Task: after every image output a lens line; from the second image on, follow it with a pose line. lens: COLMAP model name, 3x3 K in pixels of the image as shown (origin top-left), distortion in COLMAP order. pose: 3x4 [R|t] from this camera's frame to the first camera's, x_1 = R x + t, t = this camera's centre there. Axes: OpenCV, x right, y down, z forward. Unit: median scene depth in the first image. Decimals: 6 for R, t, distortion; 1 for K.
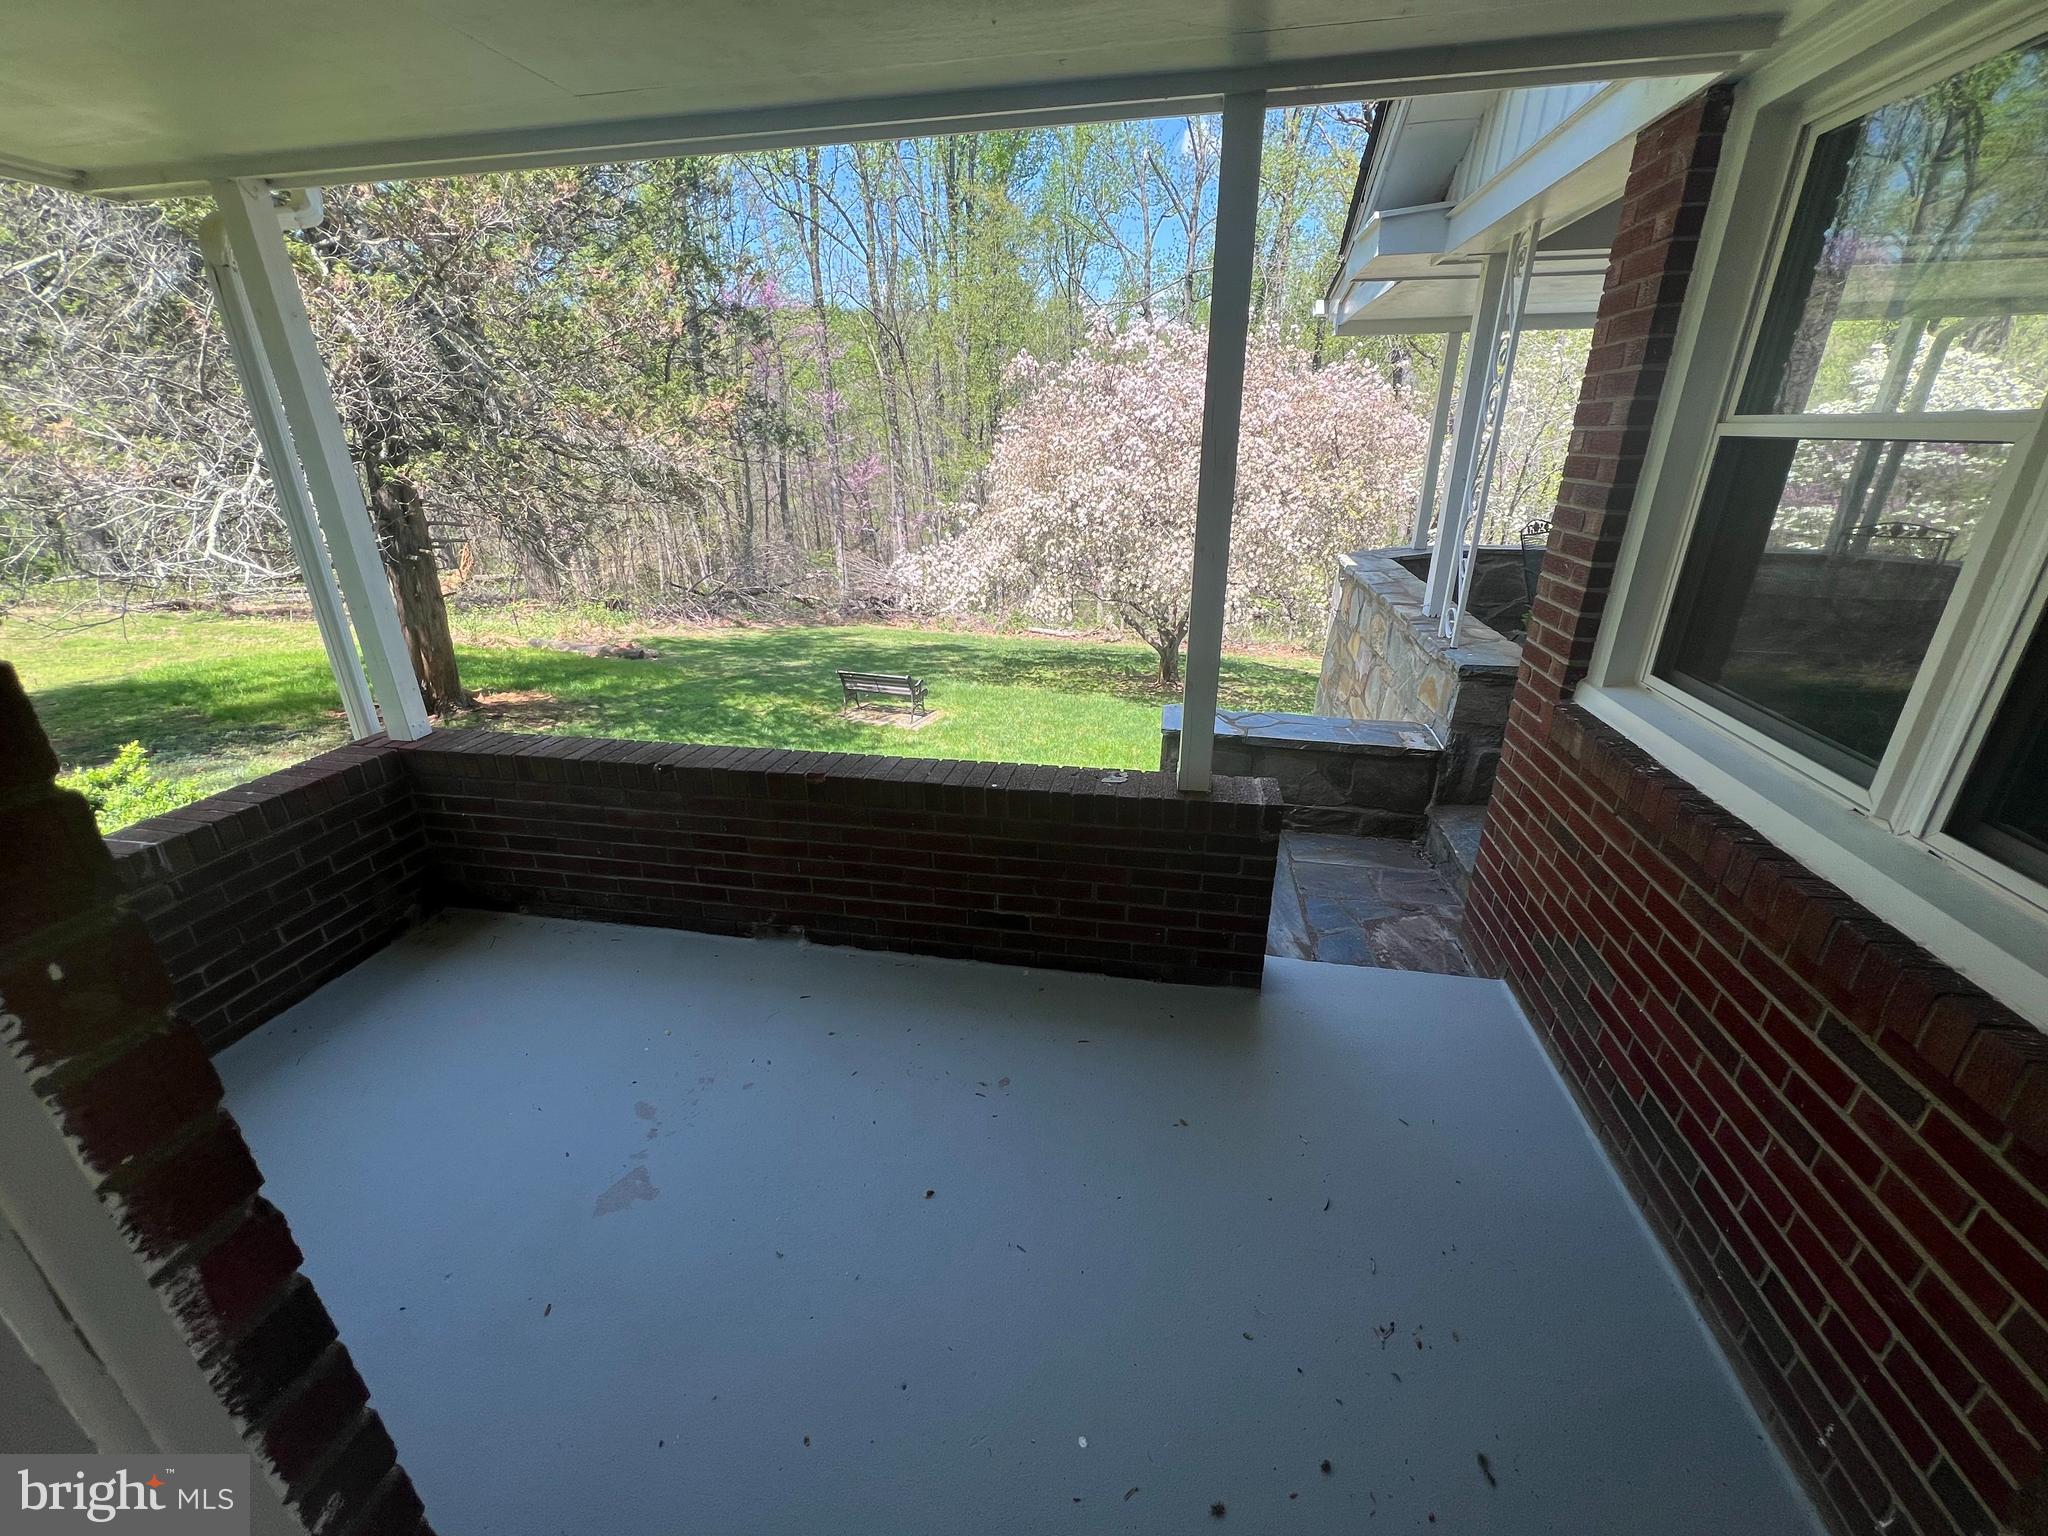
lens RADIAL K [[819.7, 0, 1024.0], [0, 819.7, 768.0], [0, 0, 1]] dist [-0.000788, -0.000030]
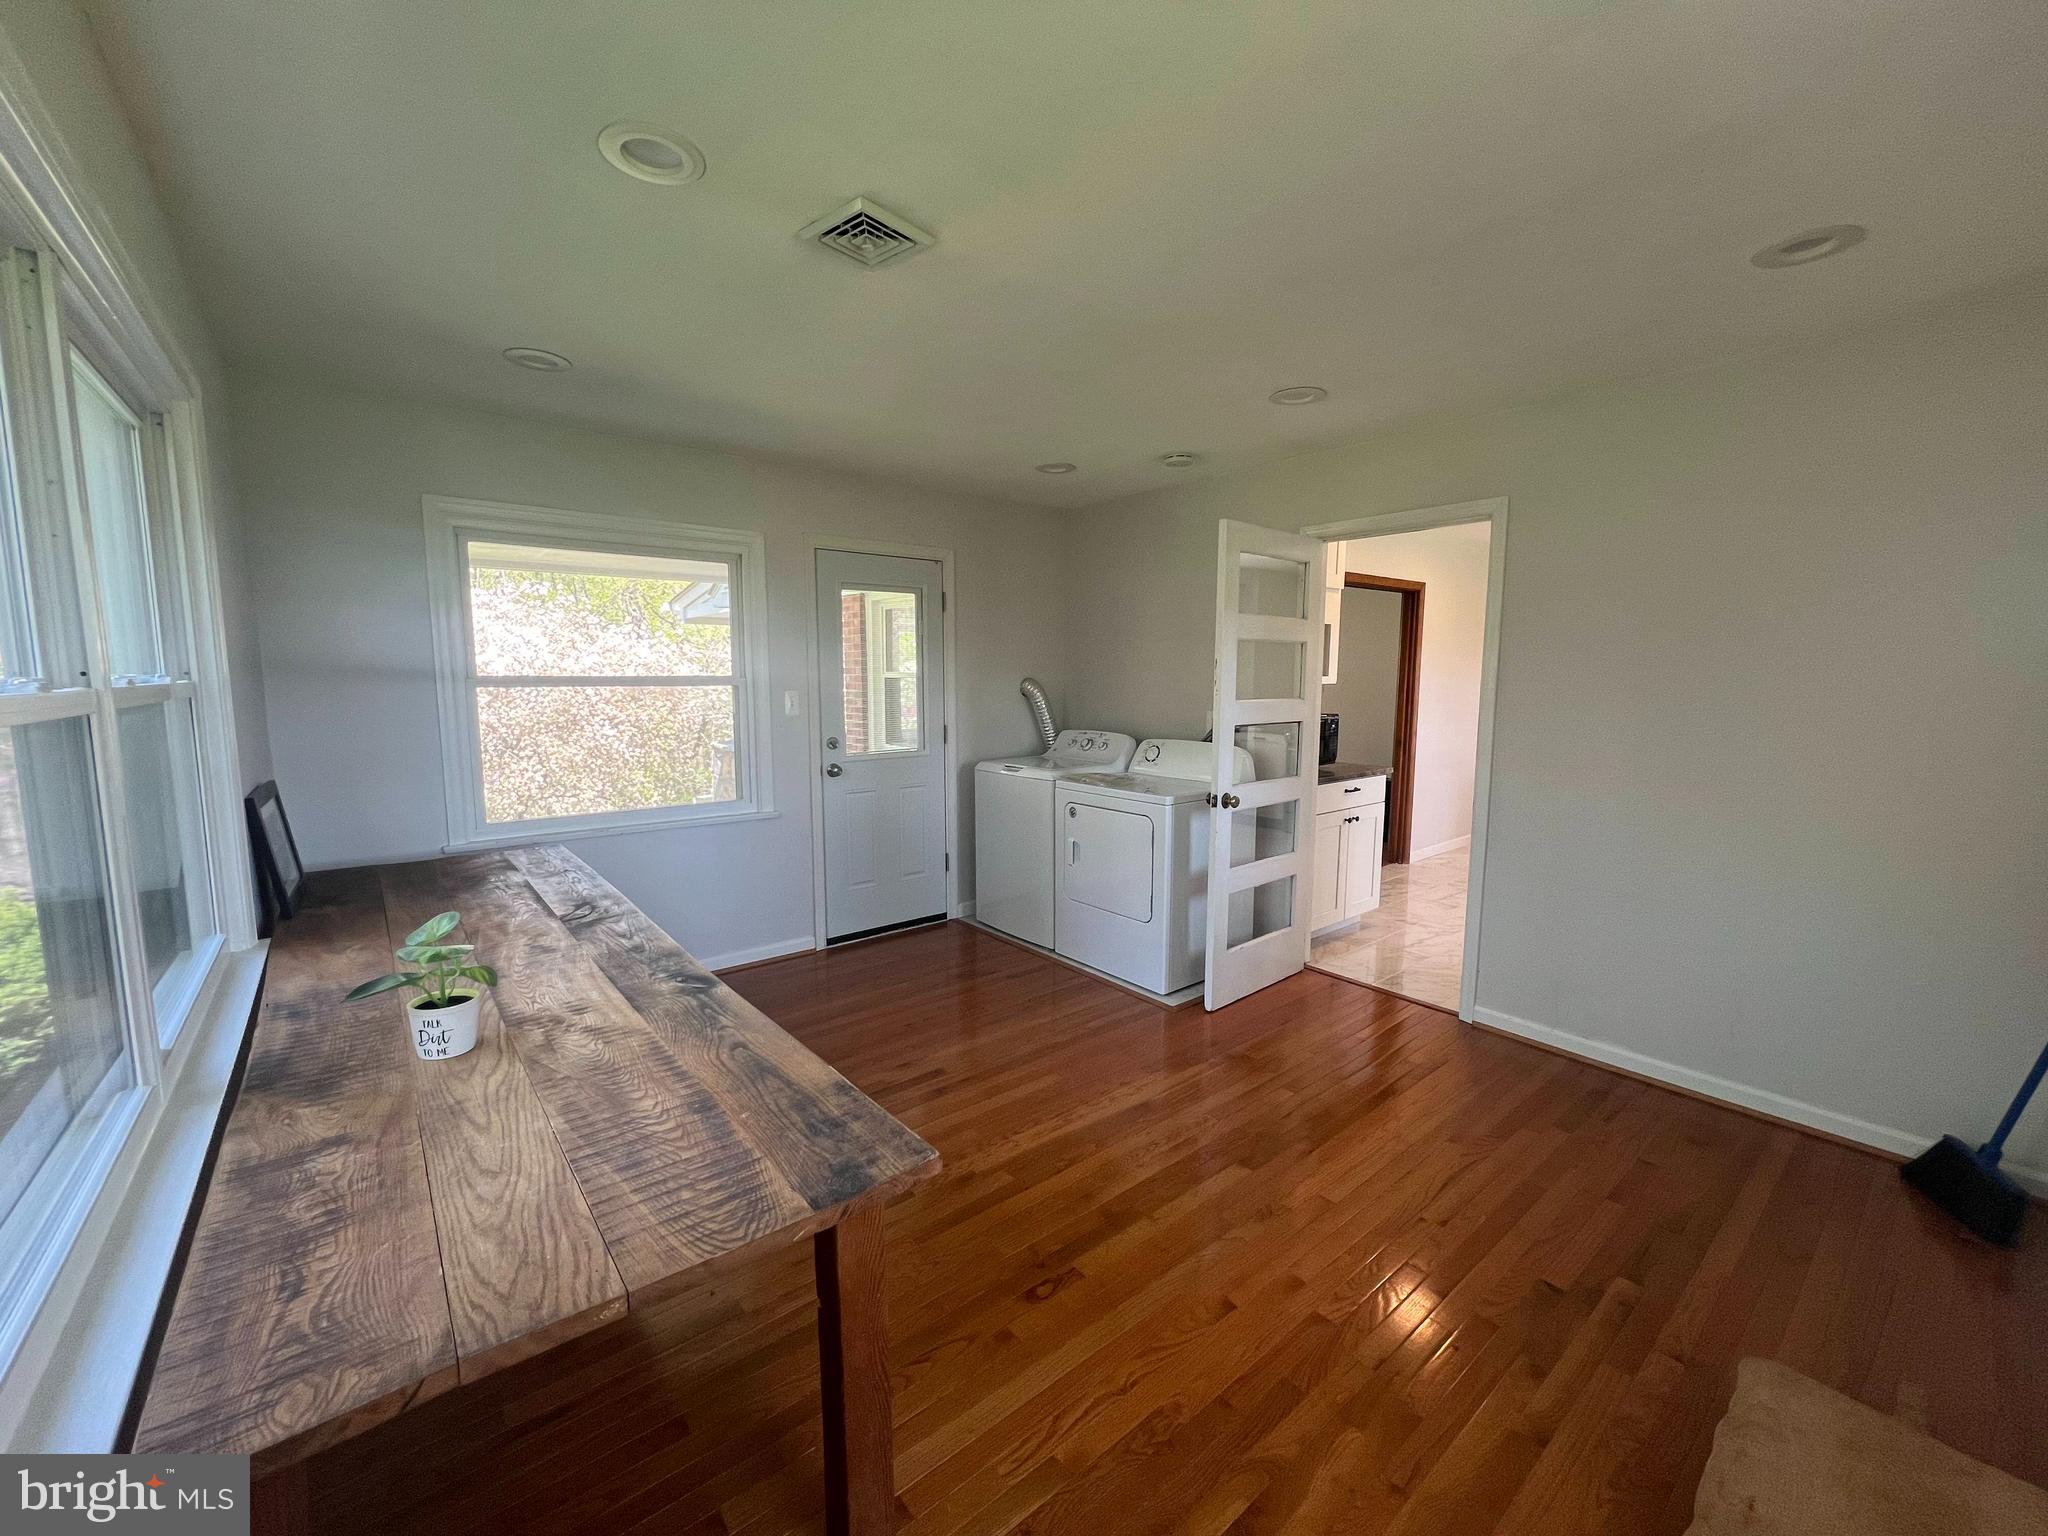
lens RADIAL K [[819.7, 0, 1024.0], [0, 819.7, 768.0], [0, 0, 1]] dist [-0.000788, -0.000030]
pose [[0.645386, -0.081840, 0.759459, -0.256307], [0.285590, 0.947992, -0.140536, 0.110738], [-0.708460, 0.307594, 0.635194, -0.270612]]
